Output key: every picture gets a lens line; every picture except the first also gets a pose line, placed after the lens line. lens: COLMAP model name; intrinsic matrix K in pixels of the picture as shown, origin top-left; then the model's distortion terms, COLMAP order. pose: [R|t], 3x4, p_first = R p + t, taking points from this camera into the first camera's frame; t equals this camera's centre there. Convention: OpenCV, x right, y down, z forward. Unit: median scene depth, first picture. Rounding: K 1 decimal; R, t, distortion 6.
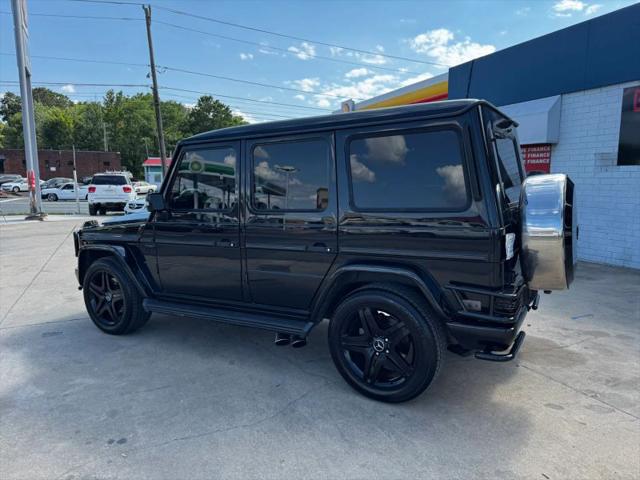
lens RADIAL K [[452.6, 0, 320.2], [0, 452.6, 246.5], [0, 0, 1]] dist [0.030138, -0.032623]
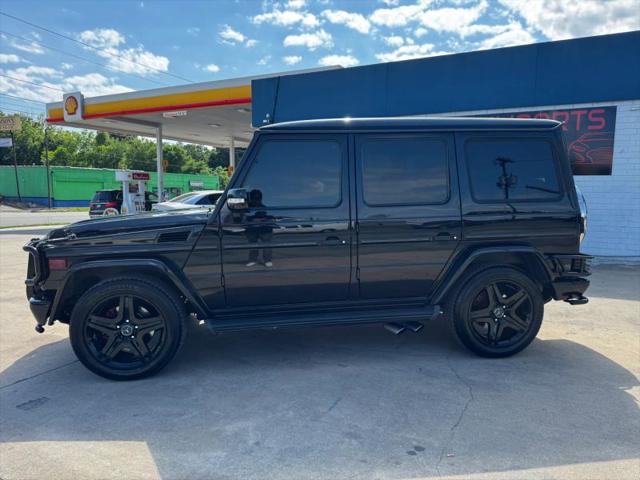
lens RADIAL K [[452.6, 0, 324.6], [0, 452.6, 250.3], [0, 0, 1]] dist [0.030138, -0.032623]
pose [[0.776376, -0.072670, 0.626066, -0.684710], [0.081058, 0.996594, 0.015159, -0.003128], [-0.625036, 0.038979, 0.779622, 0.229866]]
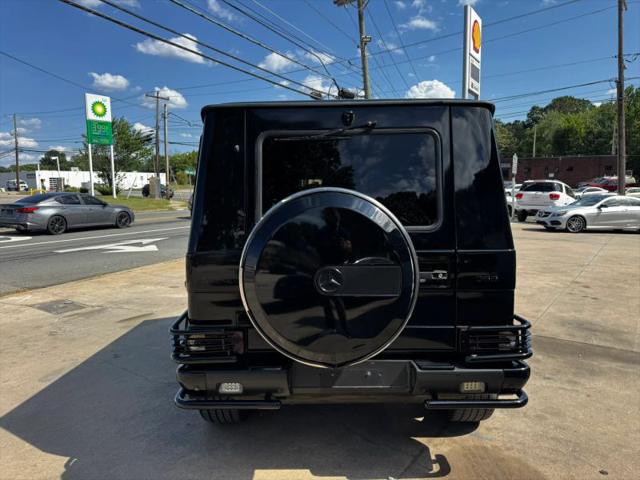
lens RADIAL K [[452.6, 0, 319.0], [0, 452.6, 234.6], [0, 0, 1]] dist [0.030138, -0.032623]
pose [[0.506557, 0.086561, -0.857851, 0.756979], [-0.118351, 0.992511, 0.030263, -0.078641], [0.854045, 0.086198, 0.513007, 0.451014]]
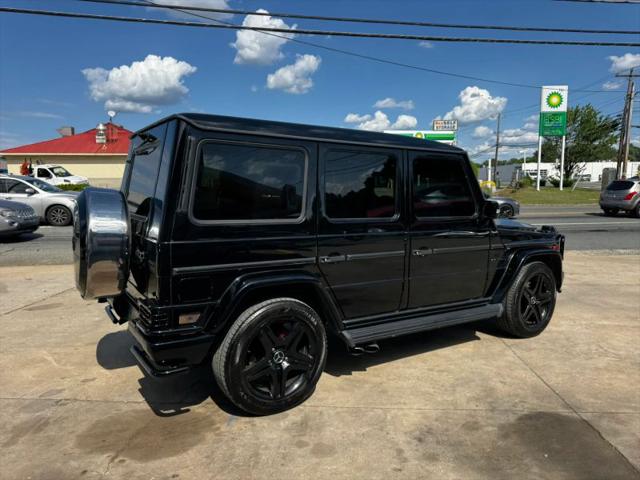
lens RADIAL K [[452.6, 0, 324.1], [0, 452.6, 239.3], [0, 0, 1]] dist [0.030138, -0.032623]
pose [[-0.435008, 0.116235, -0.892893, 0.867555], [-0.123202, 0.974623, 0.186897, -0.215419], [0.891958, 0.191308, -0.409649, 1.344763]]
